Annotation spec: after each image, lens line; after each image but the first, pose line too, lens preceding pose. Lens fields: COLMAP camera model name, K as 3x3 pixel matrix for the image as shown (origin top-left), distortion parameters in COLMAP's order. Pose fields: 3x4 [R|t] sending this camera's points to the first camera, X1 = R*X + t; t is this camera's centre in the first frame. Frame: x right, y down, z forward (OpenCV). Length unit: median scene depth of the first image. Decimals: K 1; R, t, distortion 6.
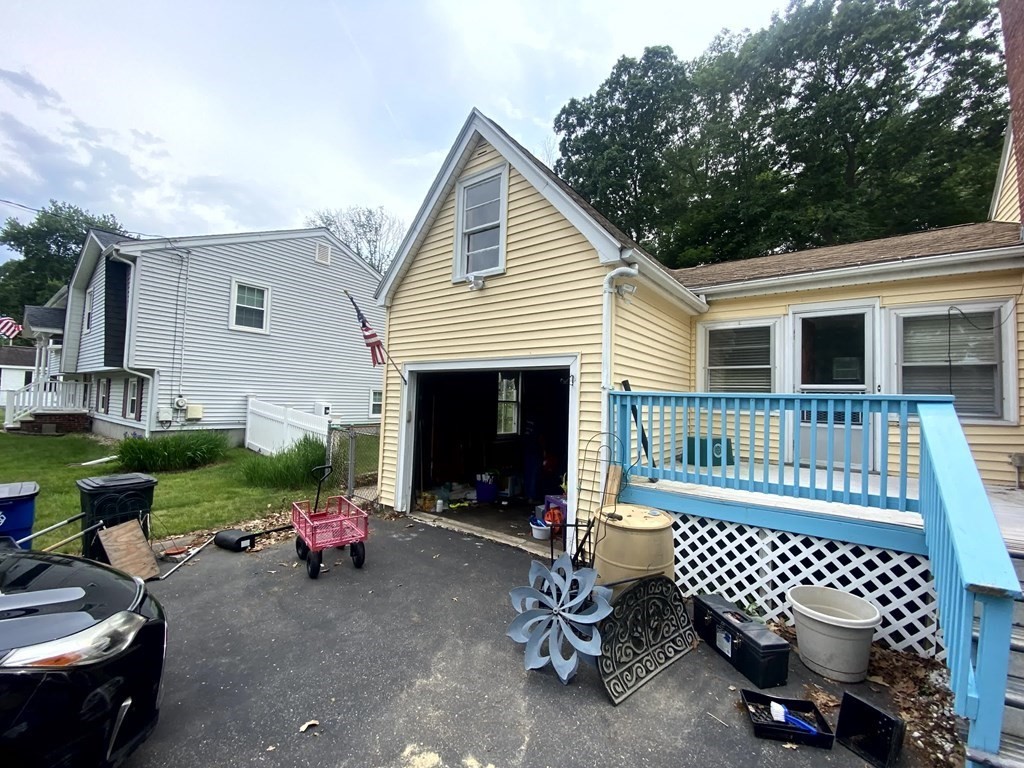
lens RADIAL K [[410.6, 0, 511.2], [0, 410.6, 379.6], [0, 0, 1]] dist [0.026426, -0.023426]
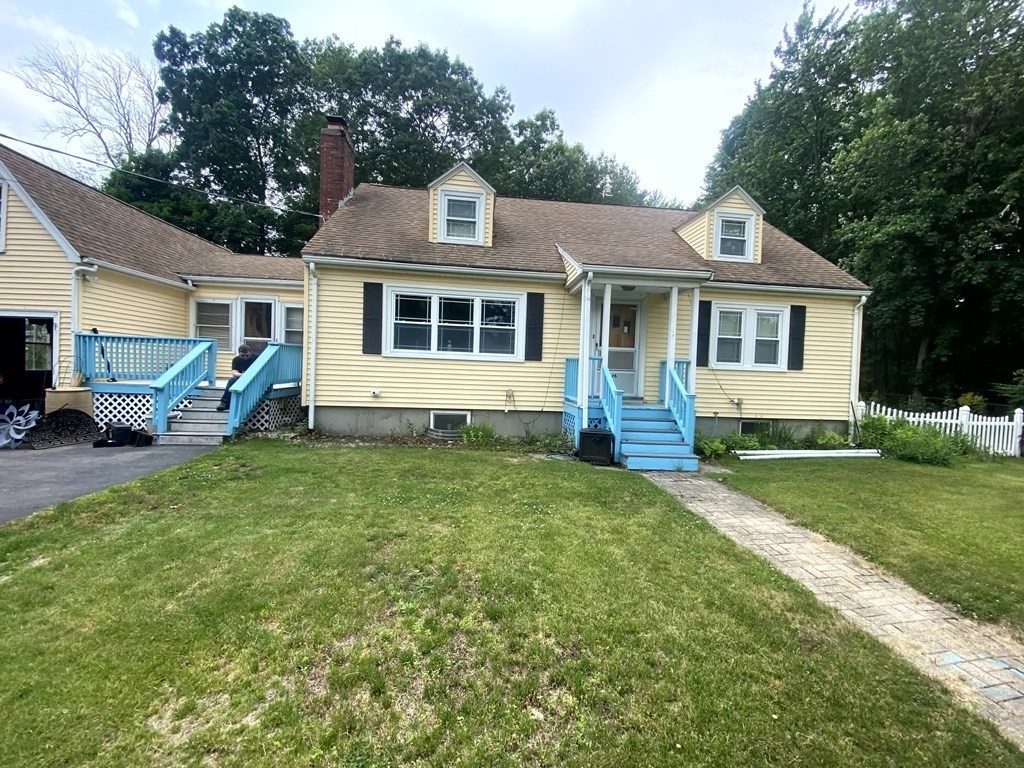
lens RADIAL K [[410.6, 0, 511.2], [0, 410.6, 379.6], [0, 0, 1]] dist [0.026426, -0.023426]
pose [[0.732122, -0.018315, 0.680928, 0.300700], [-0.052746, 0.995113, 0.083477, -0.016106], [-0.679129, -0.097032, 0.727577, -1.235142]]
